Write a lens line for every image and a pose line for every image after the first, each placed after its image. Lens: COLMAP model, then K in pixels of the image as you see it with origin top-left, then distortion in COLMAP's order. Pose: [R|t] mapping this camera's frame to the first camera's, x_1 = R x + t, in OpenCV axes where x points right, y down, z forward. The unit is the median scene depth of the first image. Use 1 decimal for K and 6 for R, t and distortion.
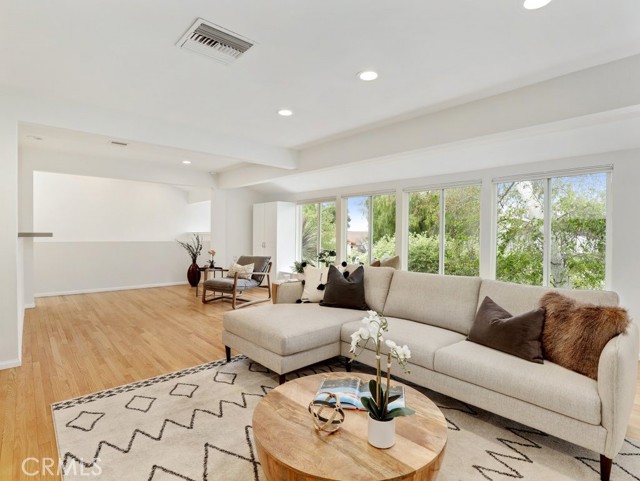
lens RADIAL K [[329.9, 0, 325.9], [0, 329.9, 239.0], [0, 0, 1]] dist [-0.021144, -0.000198]
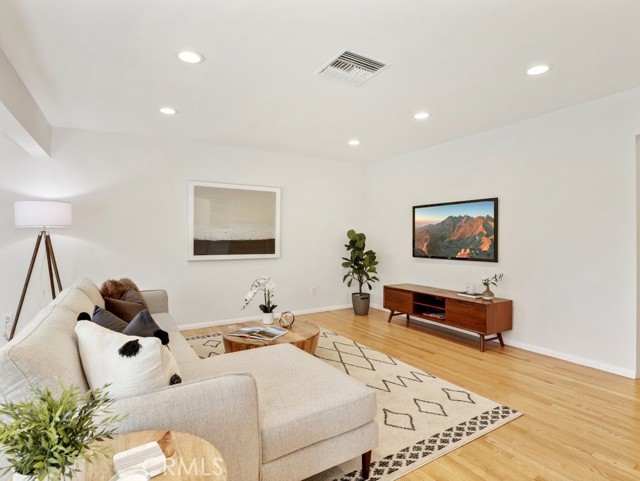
lens RADIAL K [[337.3, 0, 320.0], [0, 337.3, 240.5], [0, 0, 1]] dist [-0.030572, -0.000312]
pose [[-0.977750, -0.000638, 0.209771, -0.252610], [0.003508, 0.999806, 0.019390, -0.017833], [-0.209743, 0.019694, -0.977558, 1.150983]]
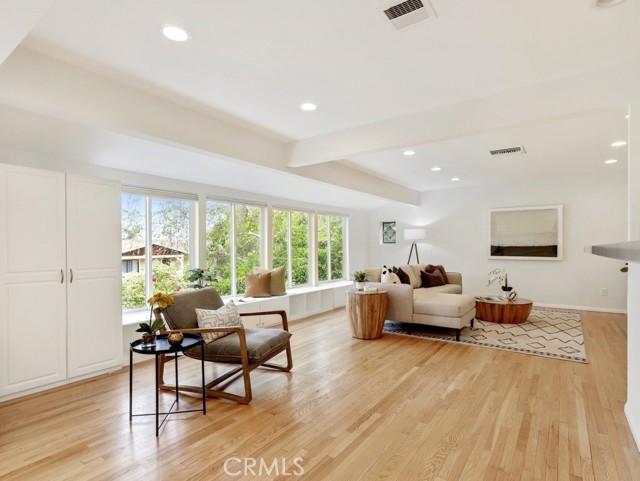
lens RADIAL K [[341.8, 0, 328.3], [0, 341.8, 242.6], [0, 0, 1]] dist [-0.001003, 0.000320]
pose [[-0.213969, 0.006109, 0.976821, -1.161772], [0.016376, 0.999862, -0.002666, -0.026110], [-0.976703, 0.015426, -0.214039, 1.357689]]
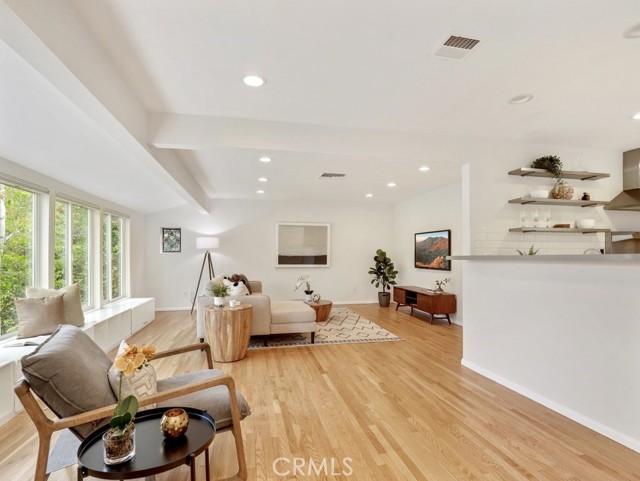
lens RADIAL K [[333.0, 0, 322.5], [0, 333.0, 241.0], [0, 0, 1]] dist [-0.029564, 0.000188]
pose [[-0.860527, 0.017446, 0.509105, -0.815133], [0.003127, 0.999575, -0.028967, -0.027380], [-0.509394, -0.023335, -0.860217, 1.684490]]
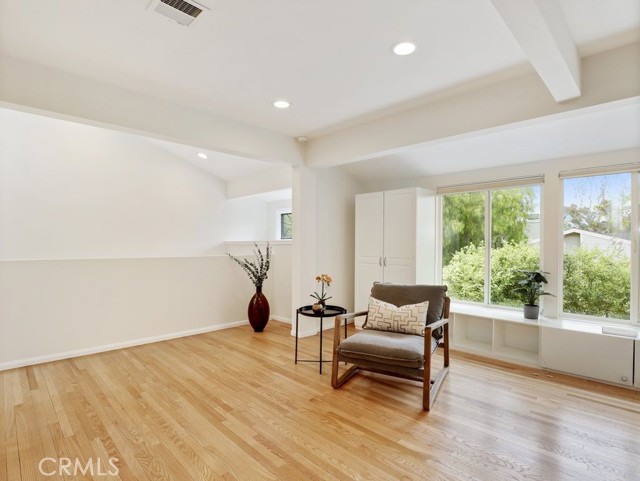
lens RADIAL K [[333.0, 0, 322.5], [0, 333.0, 241.0], [0, 0, 1]] dist [-0.029564, 0.000188]
pose [[0.999213, -0.002488, 0.039577, -0.559693], [0.003526, 0.999651, -0.026176, -0.005515], [-0.039498, 0.026295, 0.998874, 0.714772]]
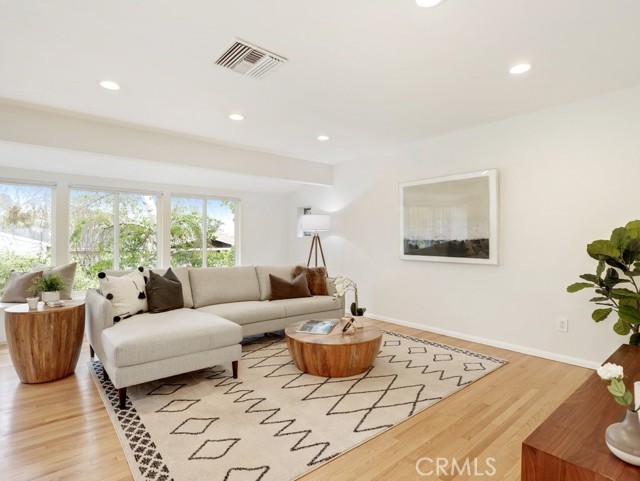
lens RADIAL K [[333.0, 0, 322.5], [0, 333.0, 241.0], [0, 0, 1]] dist [-0.029564, 0.000188]
pose [[0.043575, -0.003565, 0.999044, -0.756295], [0.010335, 0.999942, 0.003118, -0.002360], [-0.998997, 0.010189, 0.043610, 0.387354]]
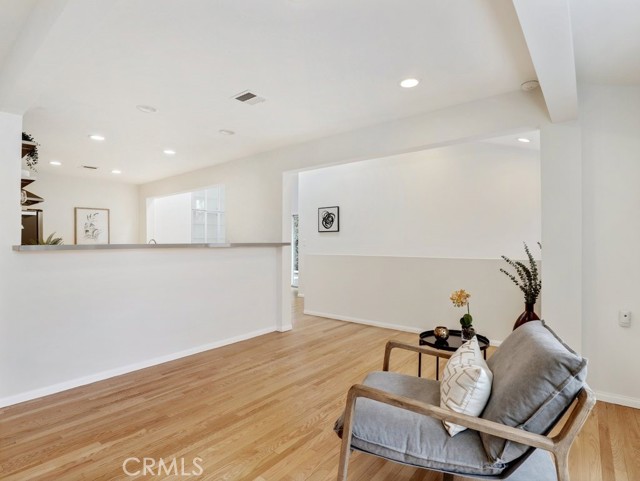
lens RADIAL K [[333.0, 0, 322.5], [0, 333.0, 241.0], [0, 0, 1]] dist [-0.029564, 0.000188]
pose [[0.144403, -0.014994, -0.989405, -0.012058], [-0.009438, 0.999819, -0.016529, -0.016793], [0.989474, 0.011725, 0.144235, 1.206980]]
